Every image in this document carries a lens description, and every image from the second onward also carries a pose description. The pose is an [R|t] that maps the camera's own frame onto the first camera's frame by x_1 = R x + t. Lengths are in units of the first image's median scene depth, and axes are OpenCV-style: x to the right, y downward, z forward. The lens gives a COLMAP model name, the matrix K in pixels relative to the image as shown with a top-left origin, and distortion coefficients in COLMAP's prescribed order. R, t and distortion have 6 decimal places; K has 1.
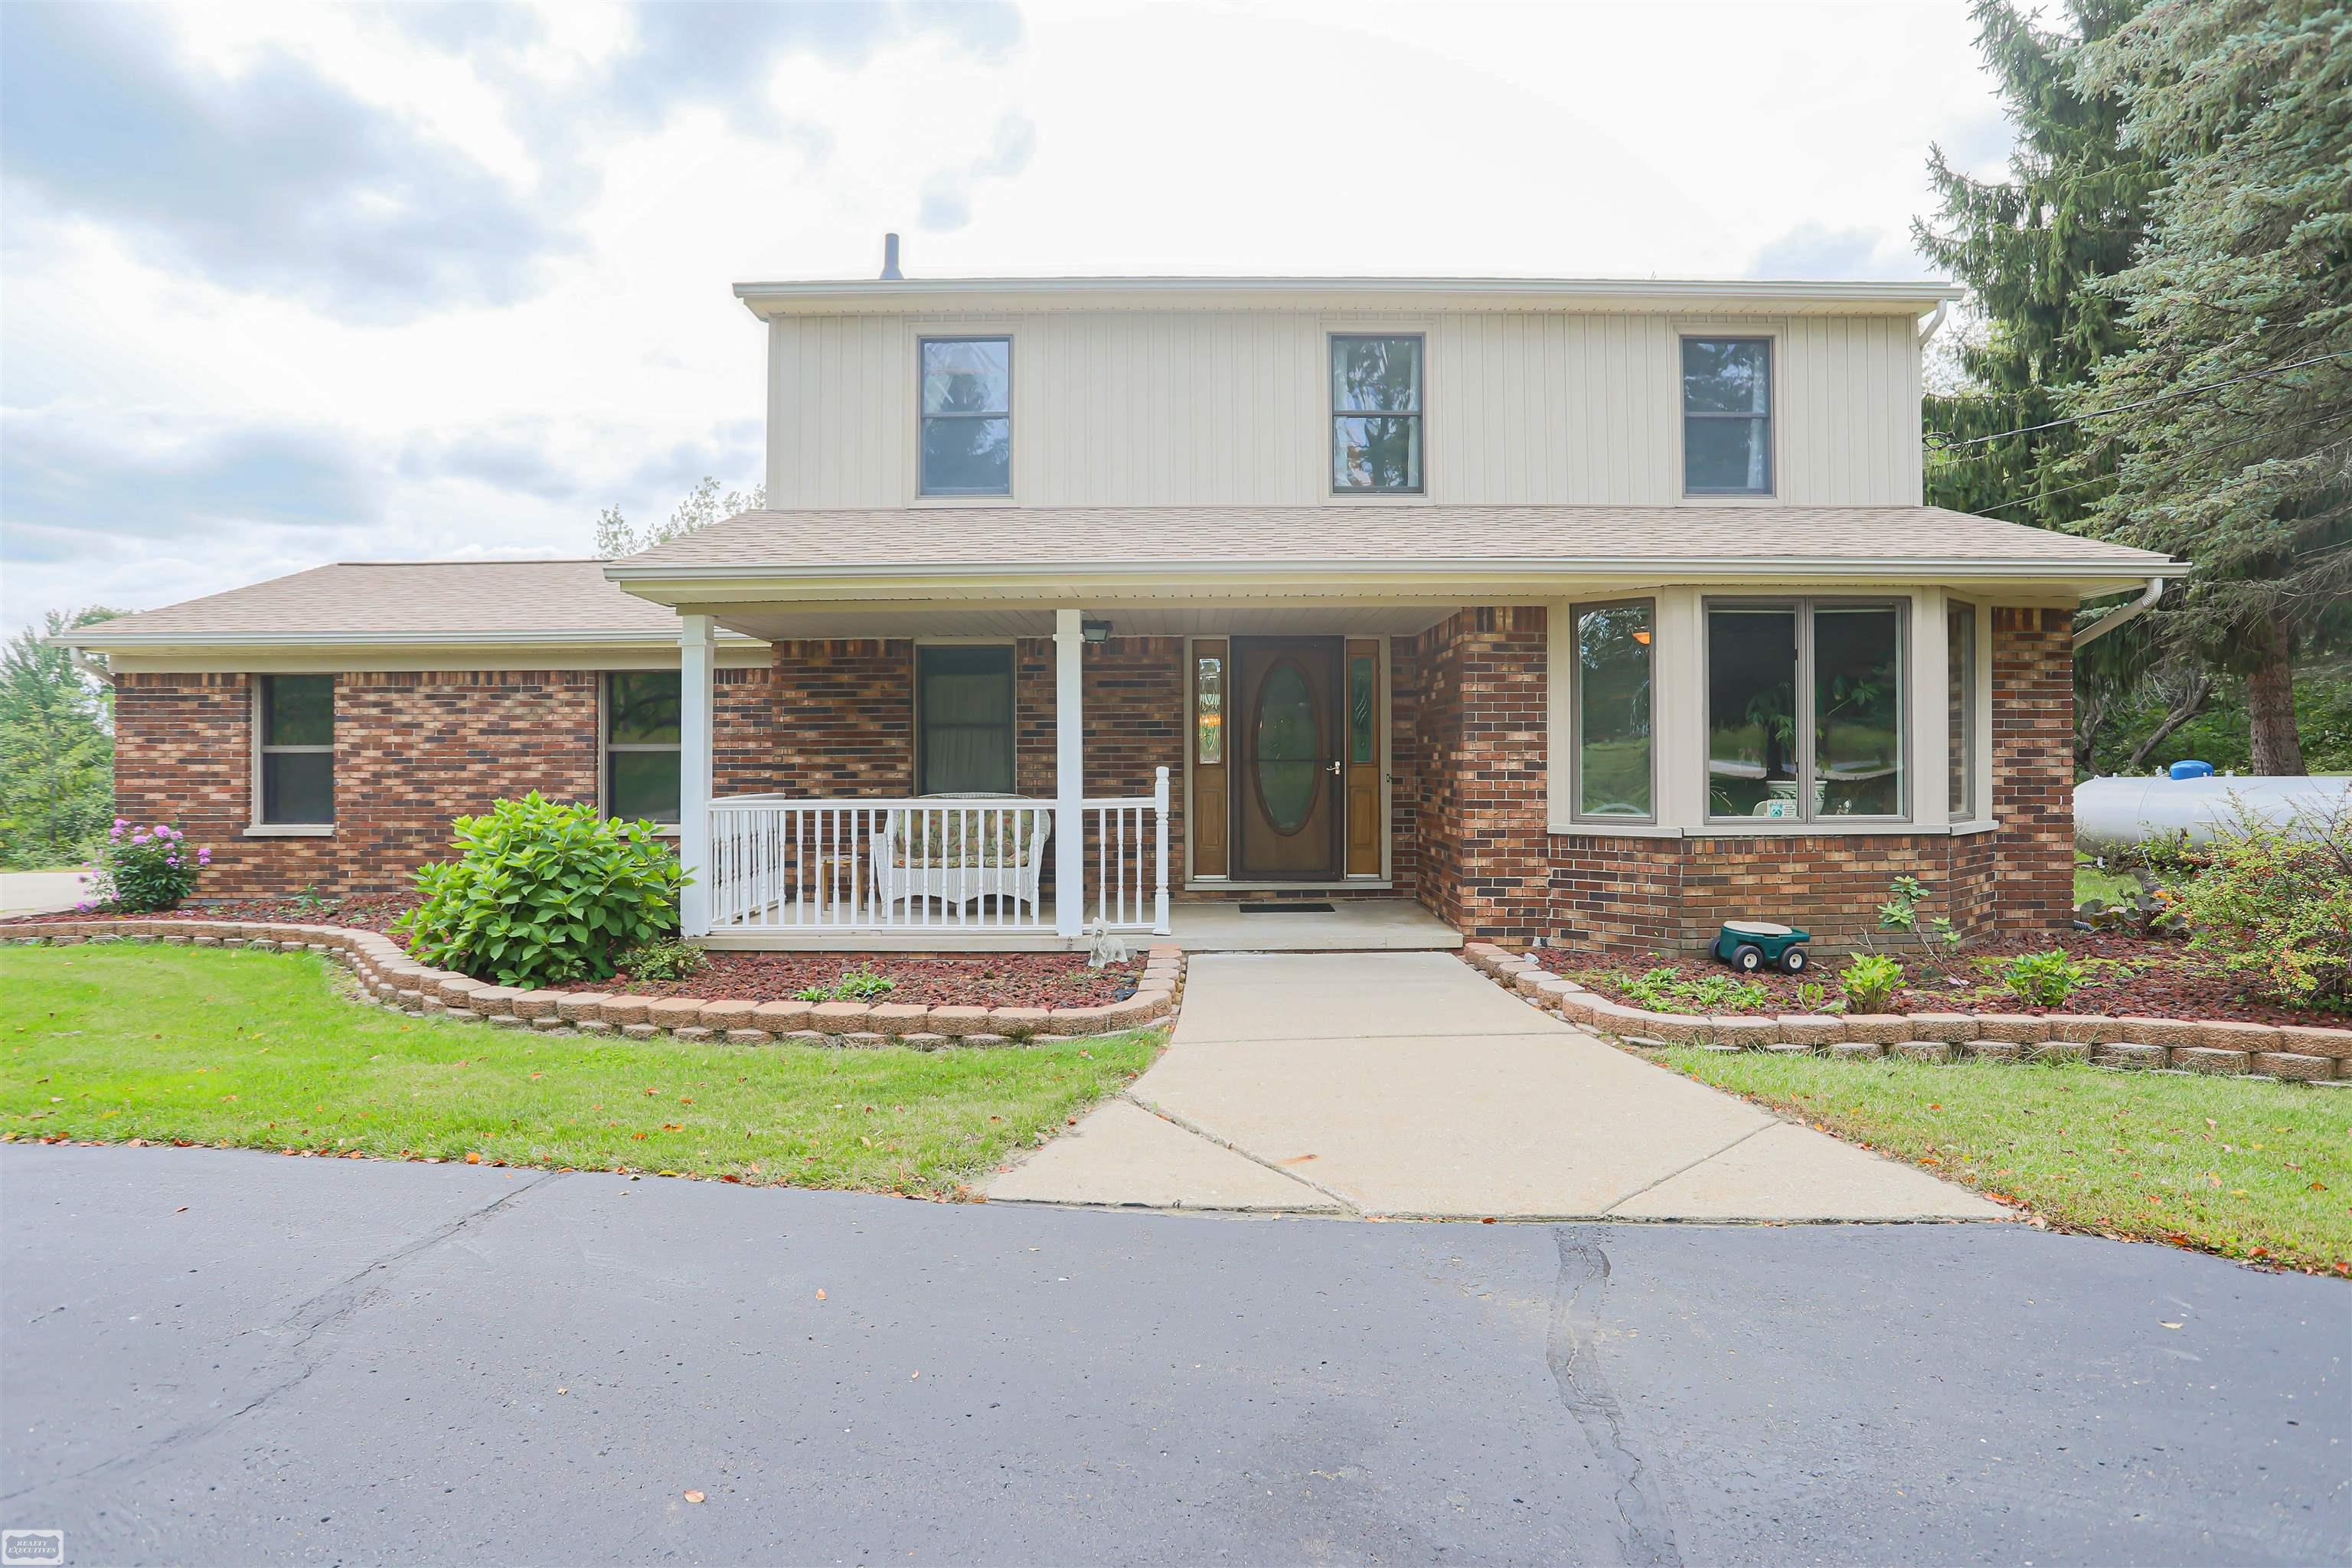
lens RADIAL K [[1240.2, 0, 1177.9], [0, 1240.2, 760.1], [0, 0, 1]] dist [-0.079848, 0.044469]
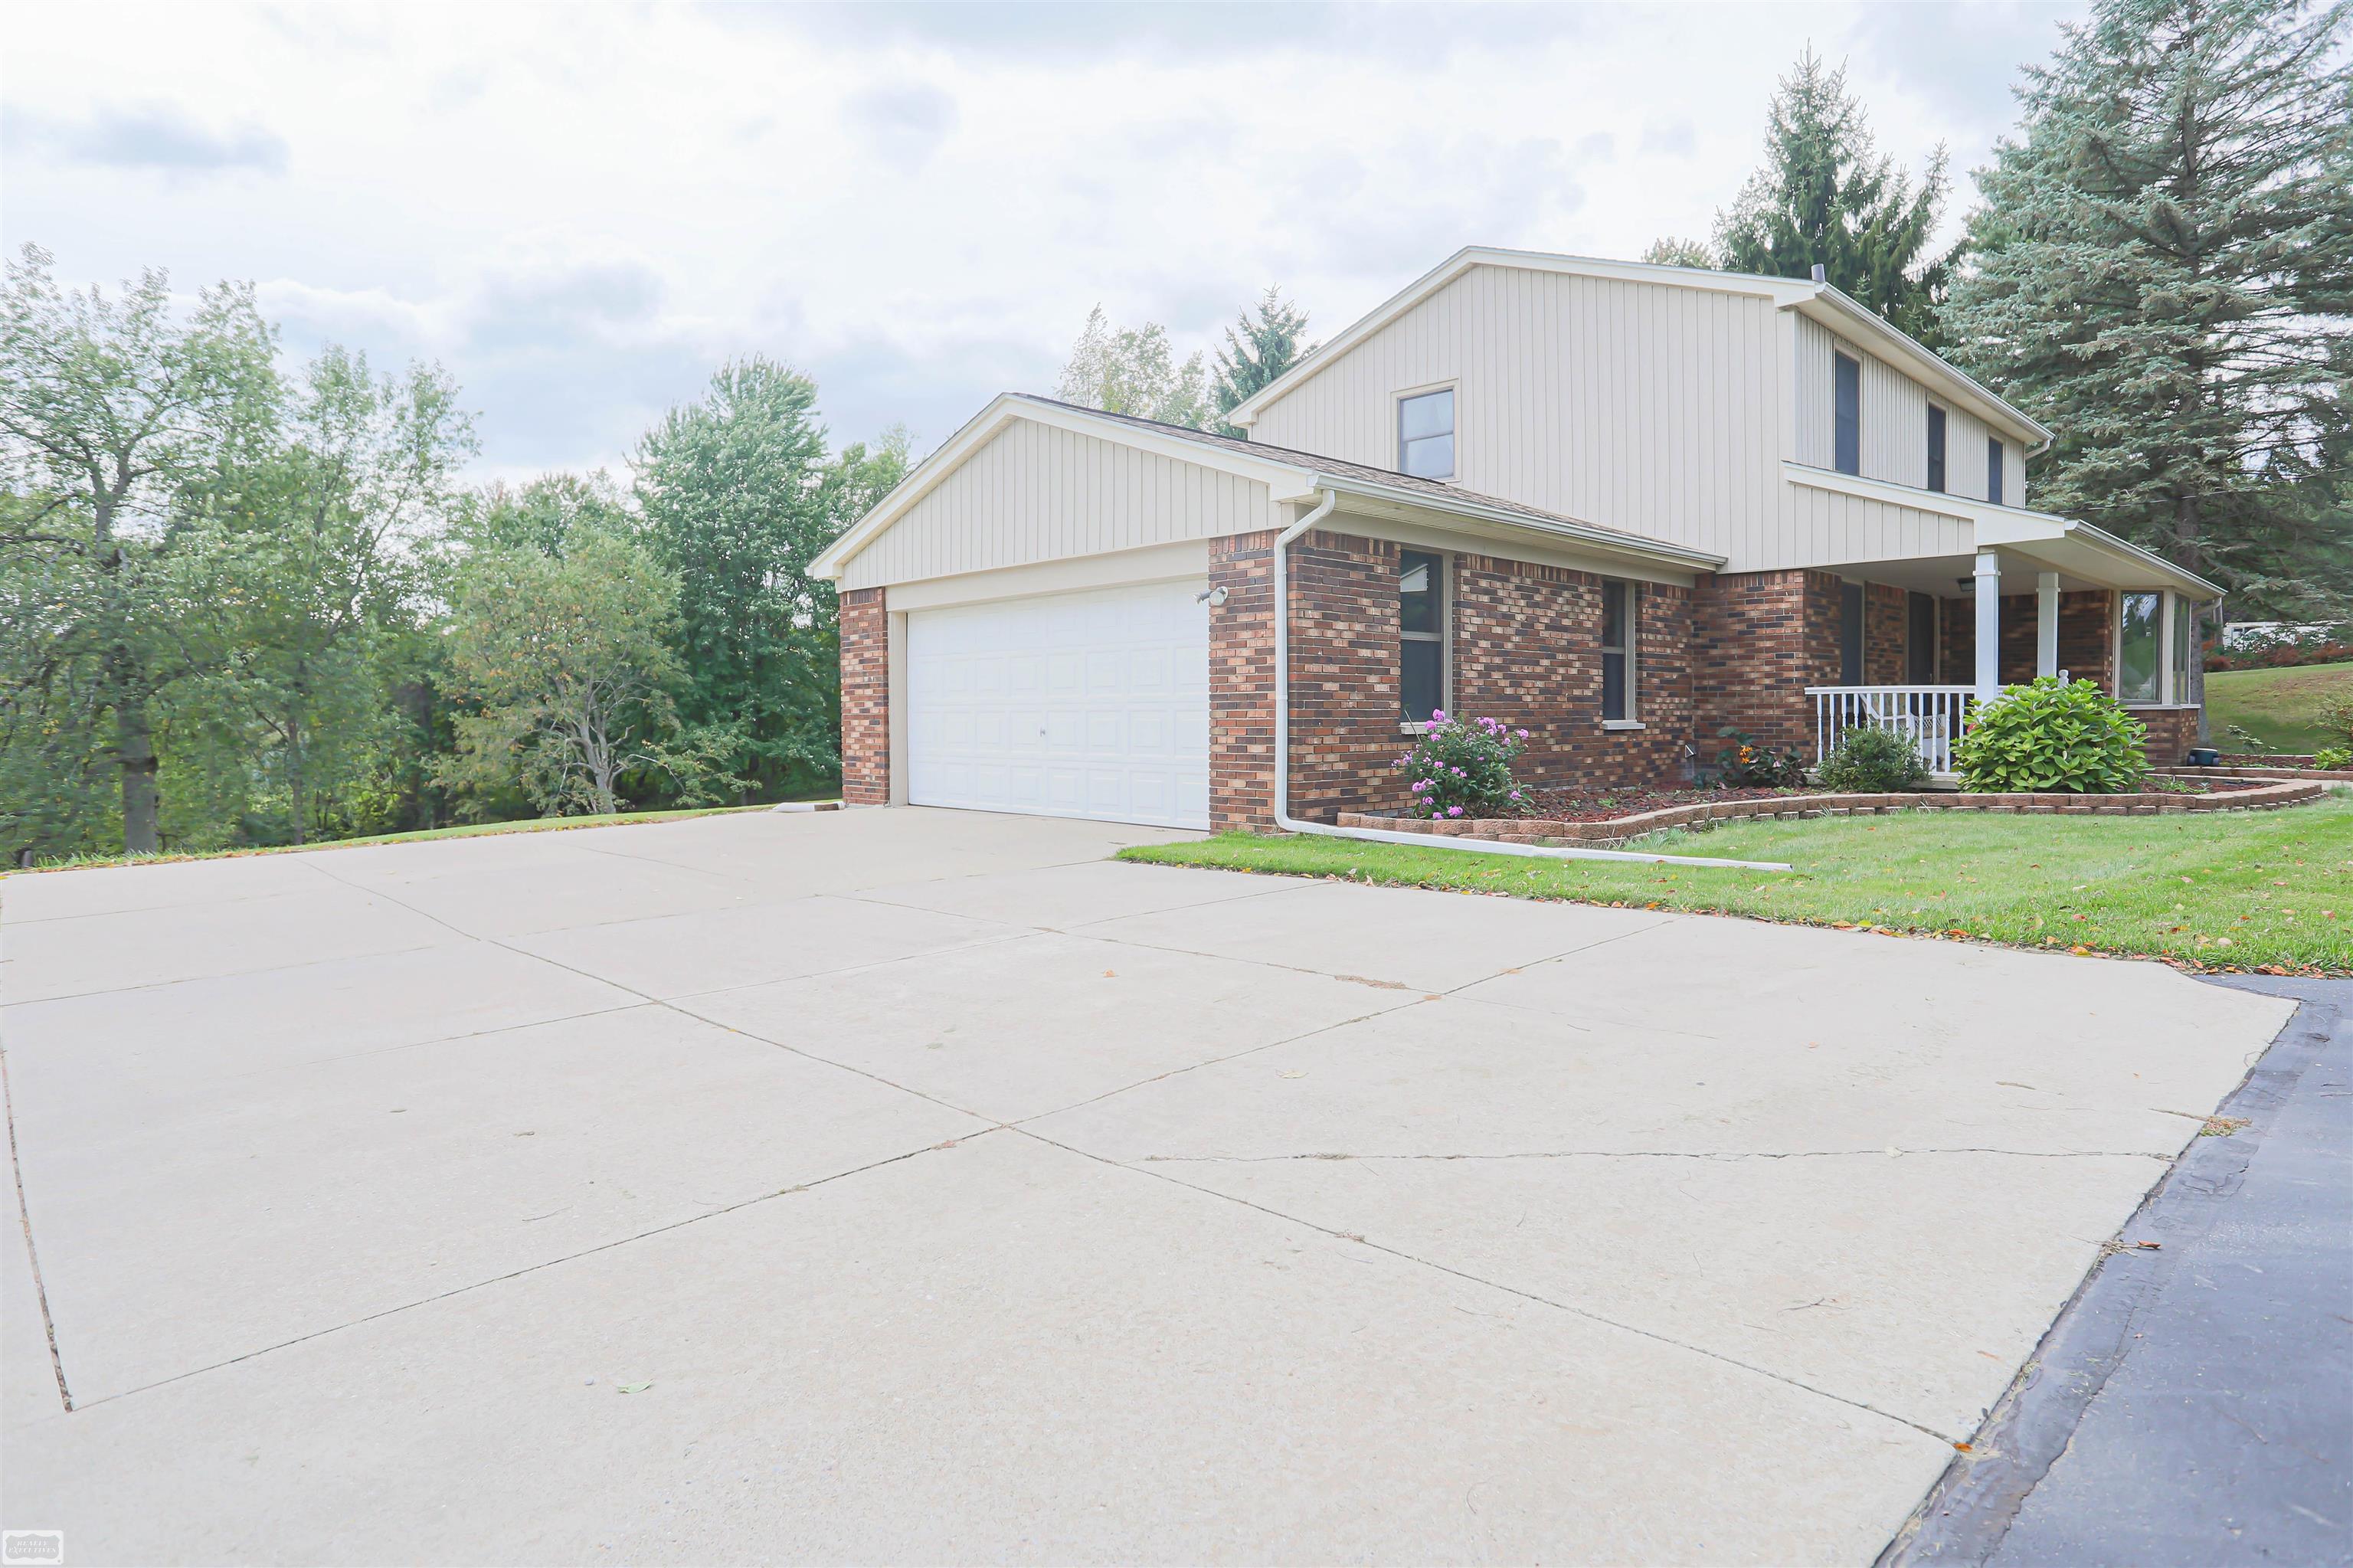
lens RADIAL K [[1240.8, 0, 1178.4], [0, 1240.8, 760.1], [0, 0, 1]] dist [-0.079848, 0.044469]
pose [[0.729595, -0.025492, 0.683404, -1.655216], [0.005326, 0.999487, 0.031595, 0.058267], [-0.683859, -0.019412, 0.729356, 0.516760]]
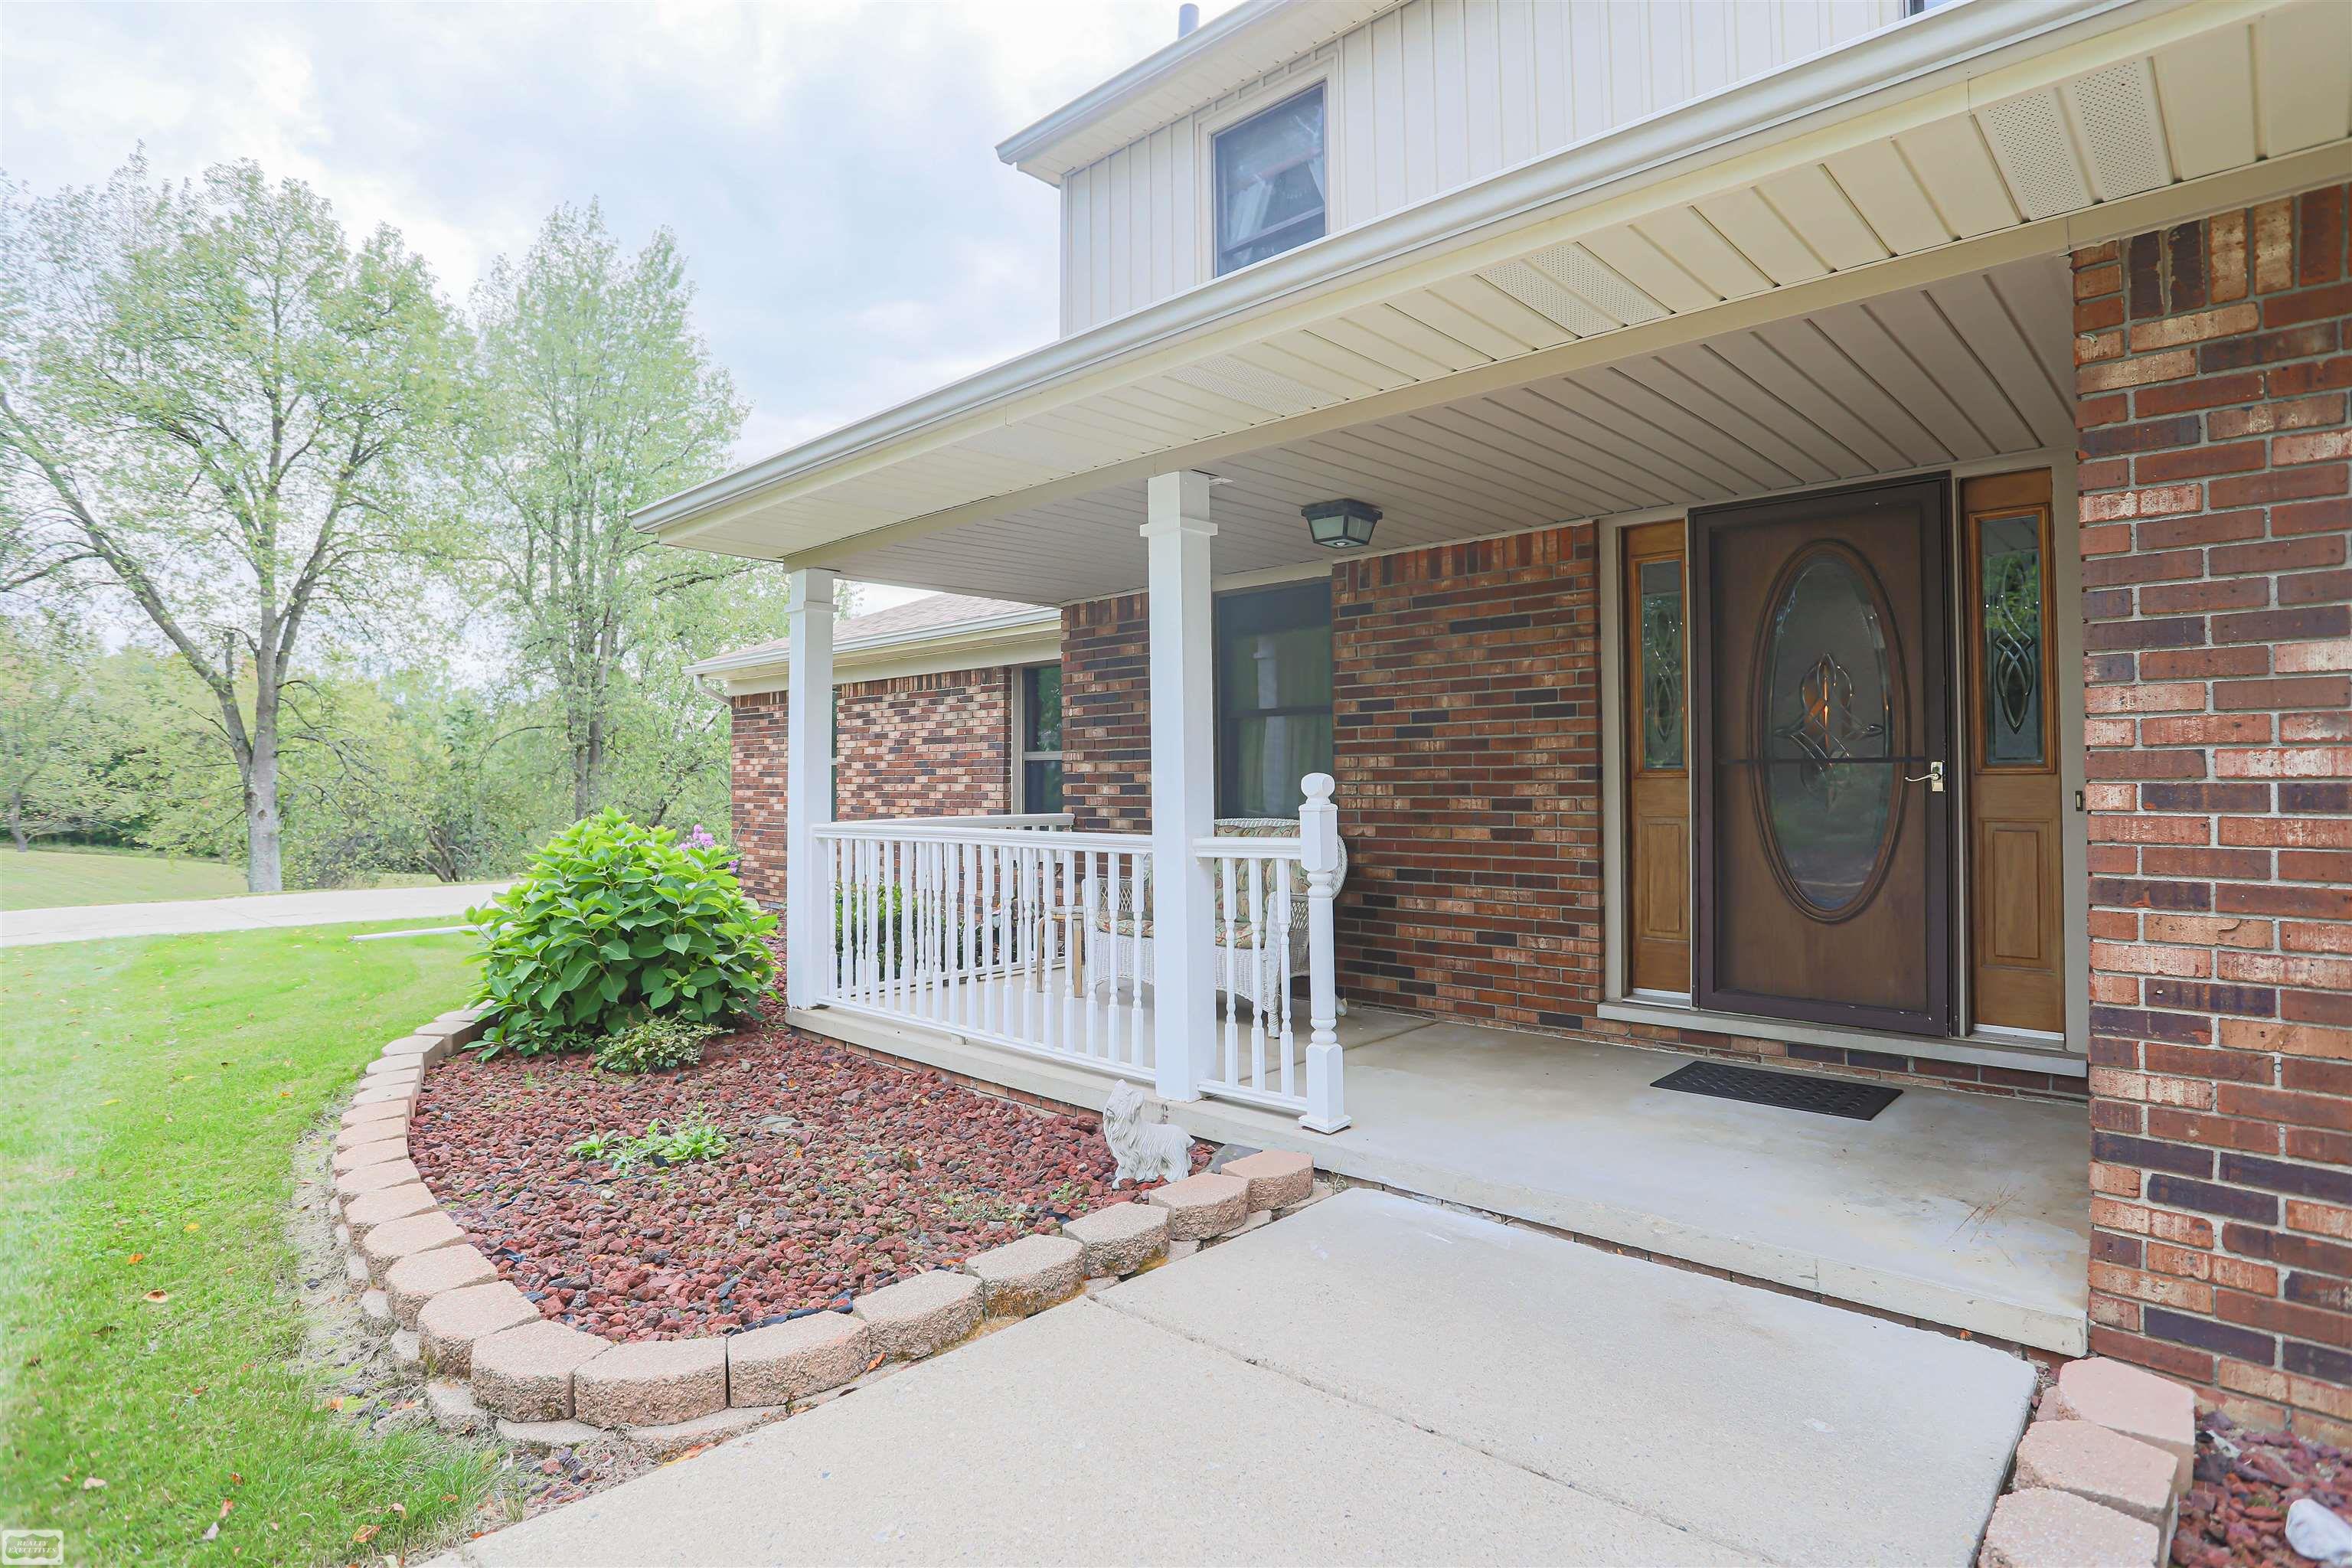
lens RADIAL K [[1201.3, 0, 1197.8], [0, 1201.3, 757.8], [0, 0, 1]] dist [-0.085511, 0.034854]
pose [[0.736470, -0.013577, -0.676334, 0.214264], [0.003583, 0.999863, -0.016169, 0.005505], [0.676461, 0.009485, 0.736418, 0.523436]]
